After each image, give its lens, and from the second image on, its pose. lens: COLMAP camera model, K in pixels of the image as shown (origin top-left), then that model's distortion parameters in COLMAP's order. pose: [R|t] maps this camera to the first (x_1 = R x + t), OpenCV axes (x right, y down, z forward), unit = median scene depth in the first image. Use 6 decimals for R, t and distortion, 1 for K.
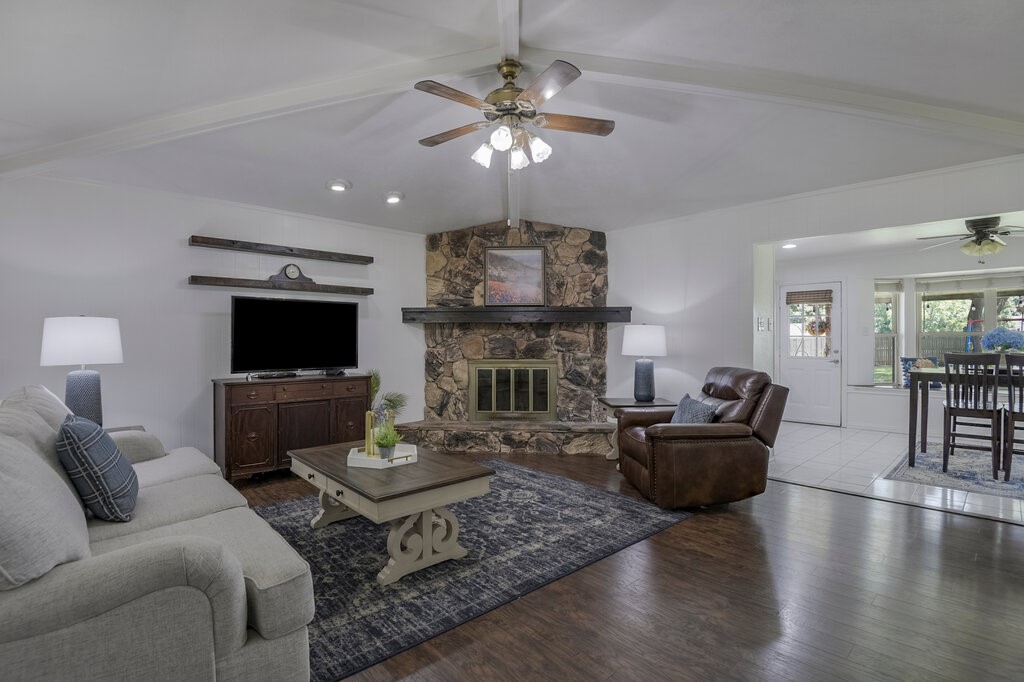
lens RADIAL K [[503.3, 0, 512.4], [0, 503.3, 333.8], [0, 0, 1]] dist [-0.025051, -0.006800]
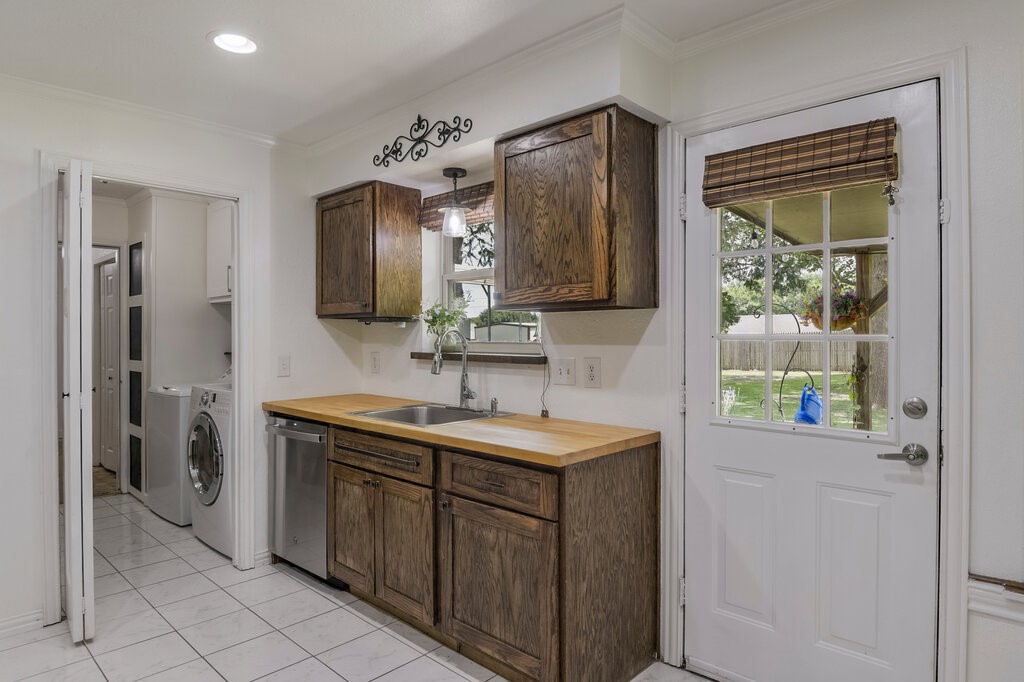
lens RADIAL K [[606.3, 0, 513.2], [0, 606.3, 334.0], [0, 0, 1]] dist [-0.000393, -0.005344]
pose [[0.997872, -0.002917, 0.065133, 0.527410], [0.002399, 0.999965, 0.008025, 0.001206], [-0.065154, -0.007852, 0.997844, 0.858350]]
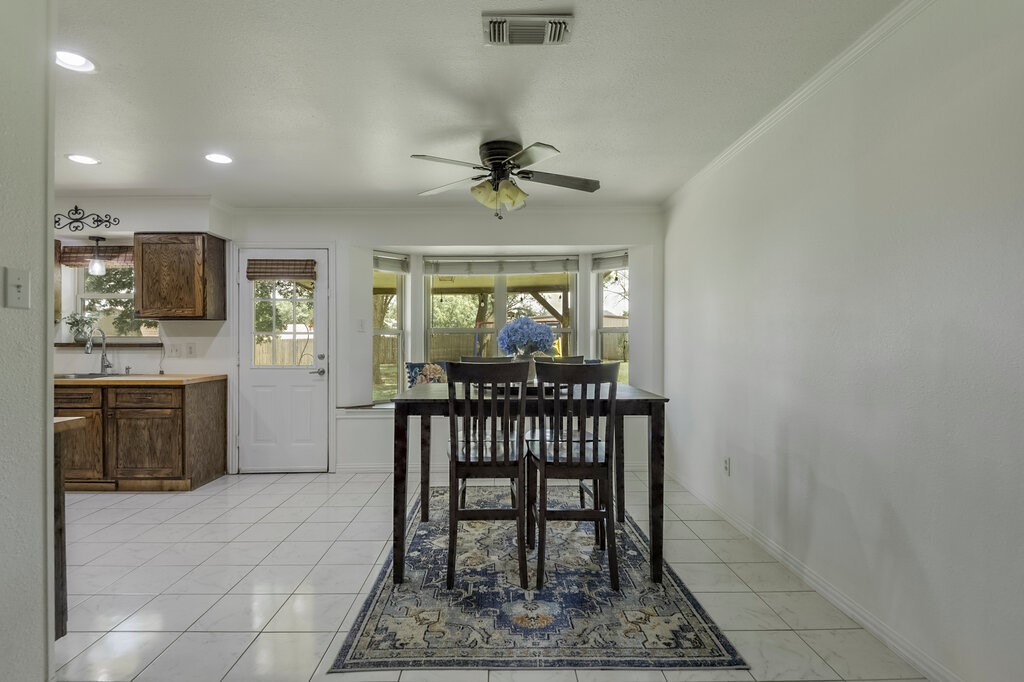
lens RADIAL K [[513.9, 0, 518.1], [0, 513.9, 343.9], [0, 0, 1]] dist [-0.018348, -0.005333]
pose [[0.671666, -0.006221, 0.740828, 0.376689], [-0.005994, 0.999886, 0.013830, 0.009710], [-0.740829, -0.013730, 0.671553, 0.415424]]
